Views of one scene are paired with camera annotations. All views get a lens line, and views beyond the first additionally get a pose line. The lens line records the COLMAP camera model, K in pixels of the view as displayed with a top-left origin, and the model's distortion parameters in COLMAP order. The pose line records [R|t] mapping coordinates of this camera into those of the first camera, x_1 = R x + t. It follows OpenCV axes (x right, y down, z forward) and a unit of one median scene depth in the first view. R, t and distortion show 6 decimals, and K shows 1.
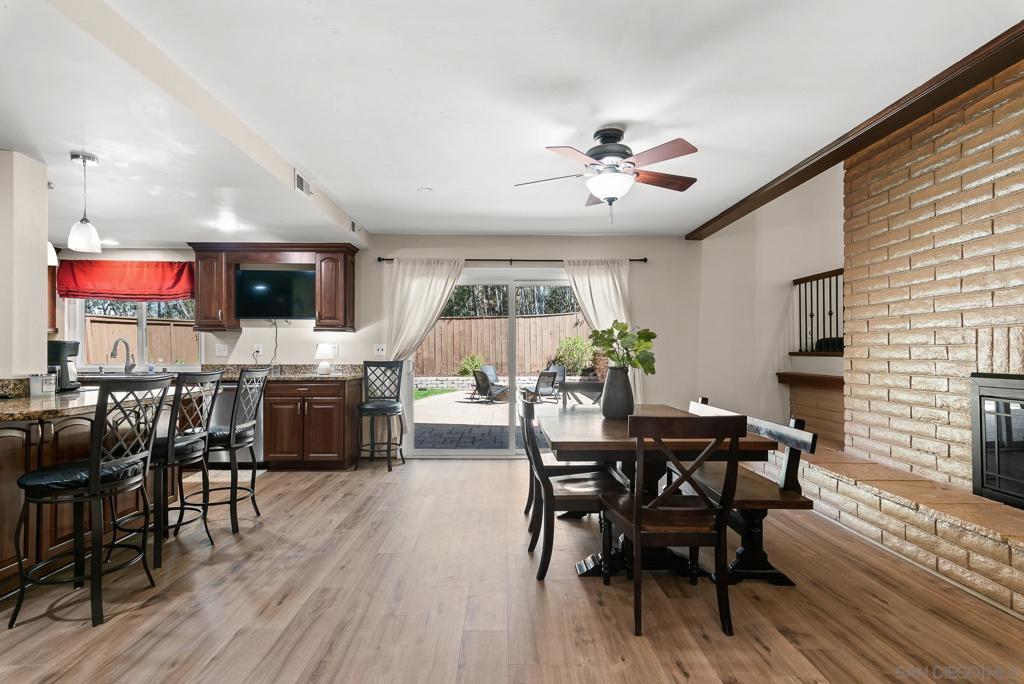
lens RADIAL K [[517.3, 0, 510.0], [0, 517.3, 347.1], [0, 0, 1]] dist [0.001727, 0.001640]
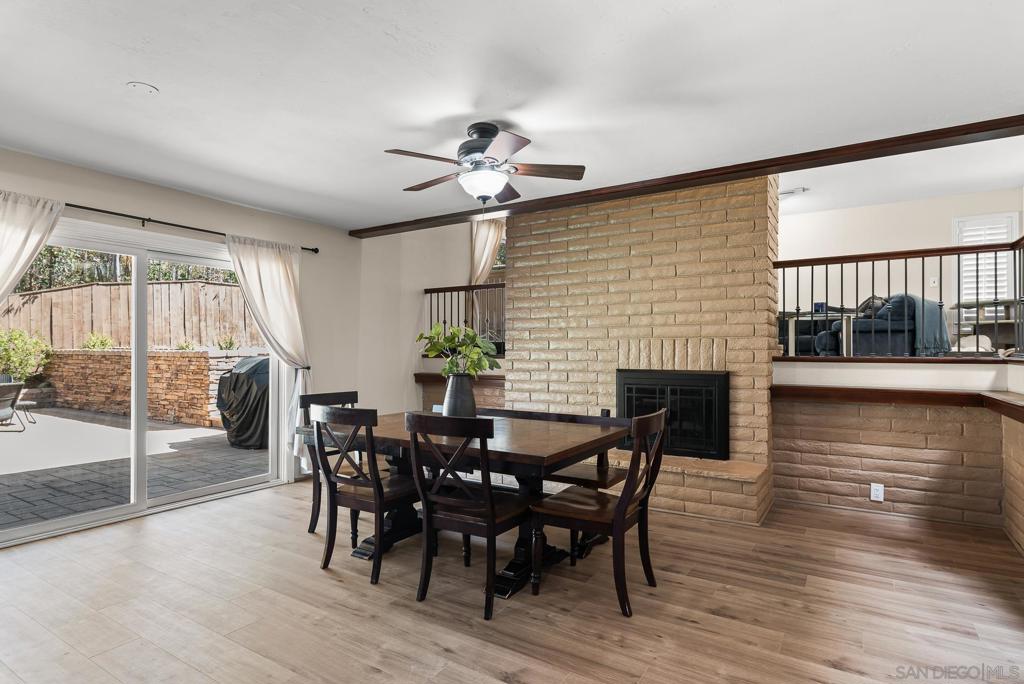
lens RADIAL K [[543.1, 0, 505.2], [0, 543.1, 344.0], [0, 0, 1]] dist [0.004589, 0.000398]
pose [[0.547511, 0.009925, 0.836740, -0.338311], [-0.006375, 0.999950, -0.007690, -0.004599], [-0.836774, -0.001123, 0.547547, 0.228914]]
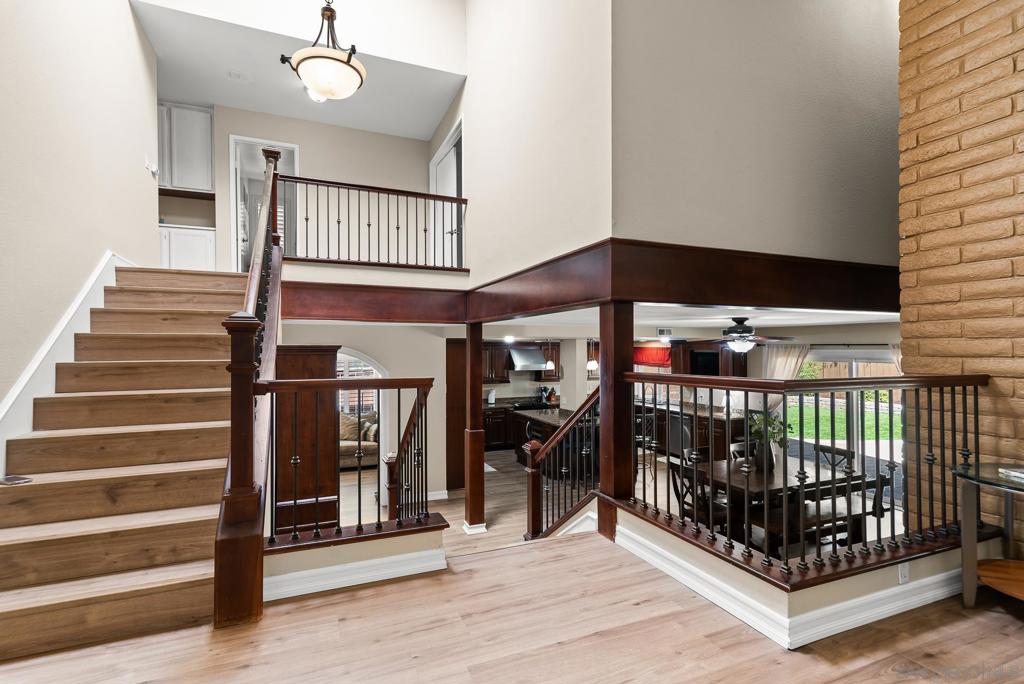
lens RADIAL K [[494.1, 0, 510.3], [0, 494.1, 343.8], [0, 0, 1]] dist [-0.002780, -0.000562]
pose [[0.376449, -0.005293, -0.926422, 0.857686], [0.006419, 0.999975, -0.003105, -0.174868], [0.926415, -0.004778, 0.376473, -0.261156]]
